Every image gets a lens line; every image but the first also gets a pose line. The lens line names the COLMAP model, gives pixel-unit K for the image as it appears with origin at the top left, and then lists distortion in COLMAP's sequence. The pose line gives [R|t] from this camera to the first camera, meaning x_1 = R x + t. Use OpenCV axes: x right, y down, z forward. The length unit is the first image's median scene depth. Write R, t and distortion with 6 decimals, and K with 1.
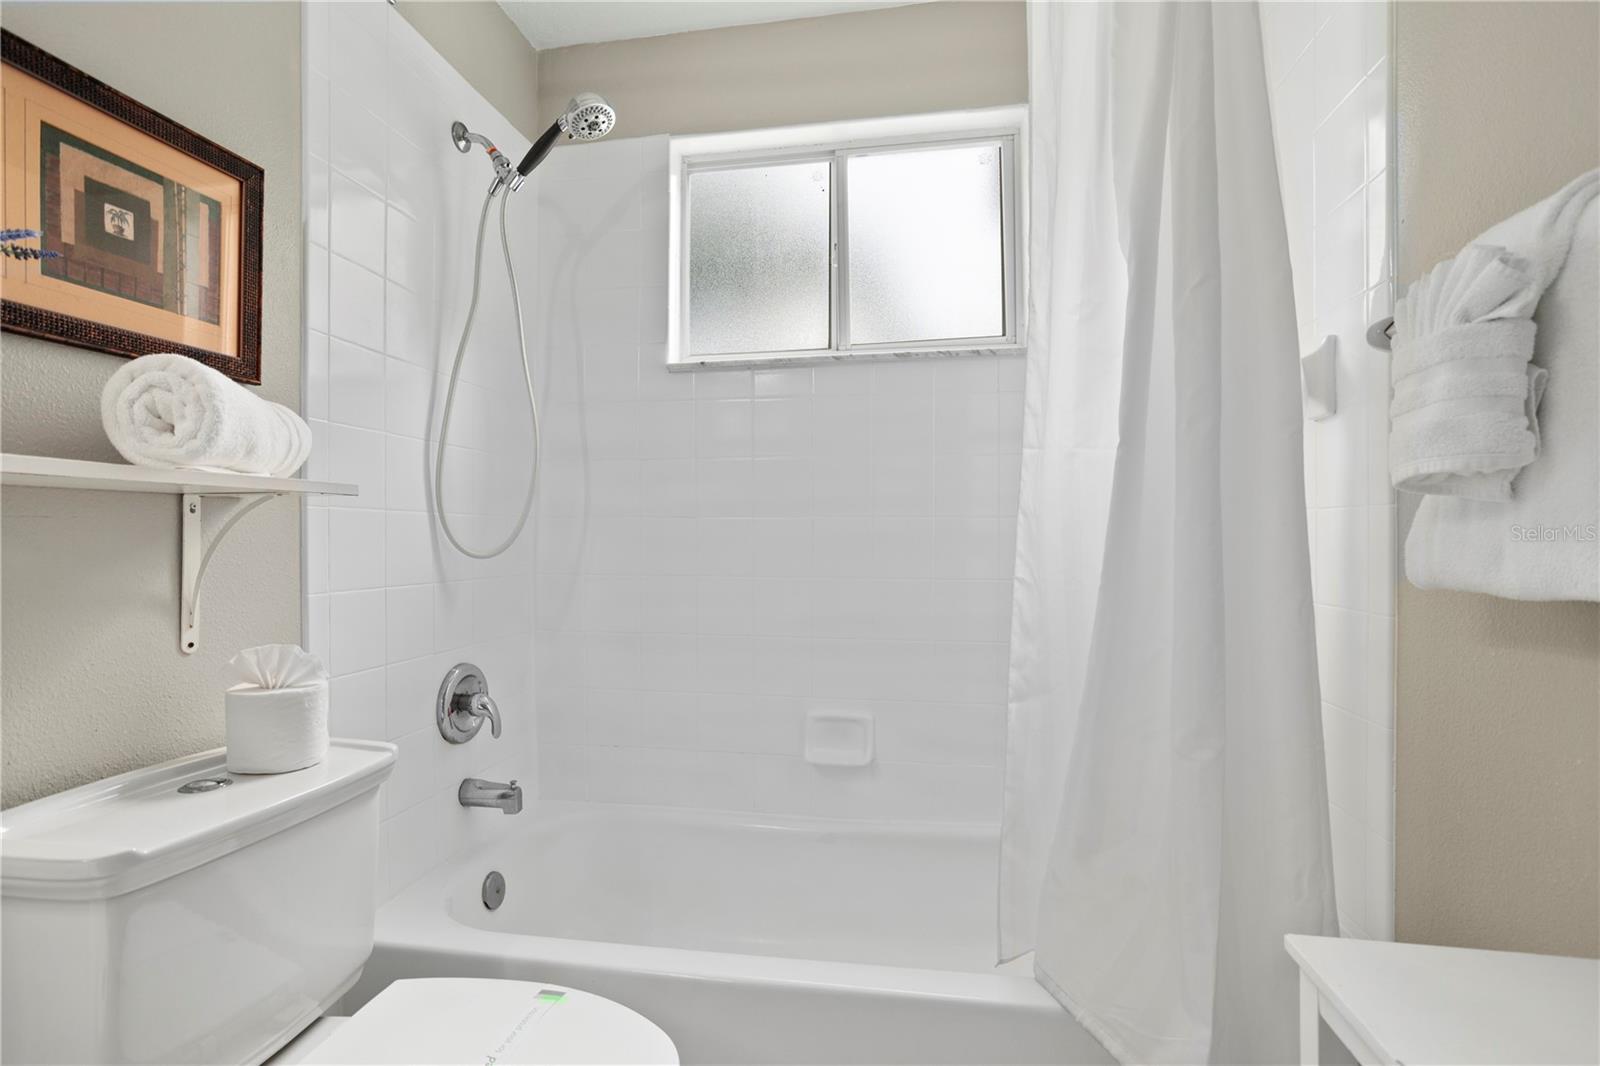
lens RADIAL K [[773.1, 0, 796.9], [0, 773.1, 533.1], [0, 0, 1]] dist [-0.050506, 0.029895]
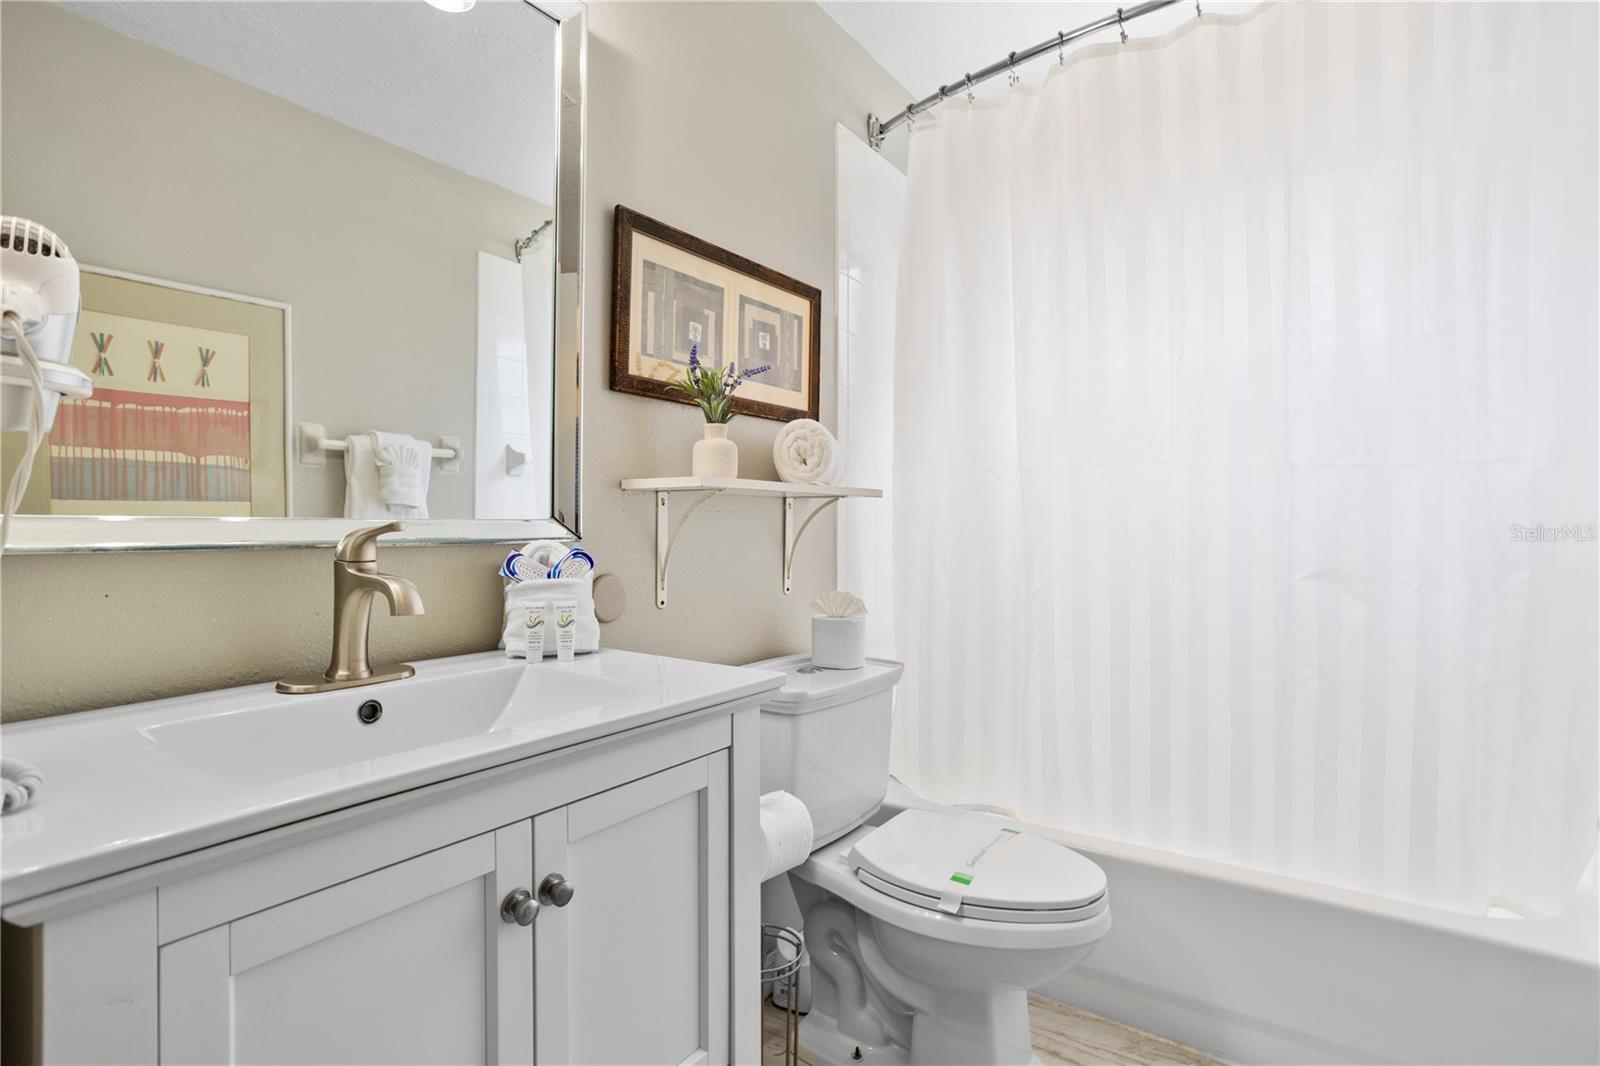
lens RADIAL K [[773.1, 0, 796.9], [0, 773.1, 533.1], [0, 0, 1]] dist [-0.050506, 0.029895]
pose [[0.912203, 0.004274, -0.409717, -0.100556], [0.004330, 0.999789, 0.020070, -0.007064], [0.409717, -0.020082, 0.911992, -0.557127]]
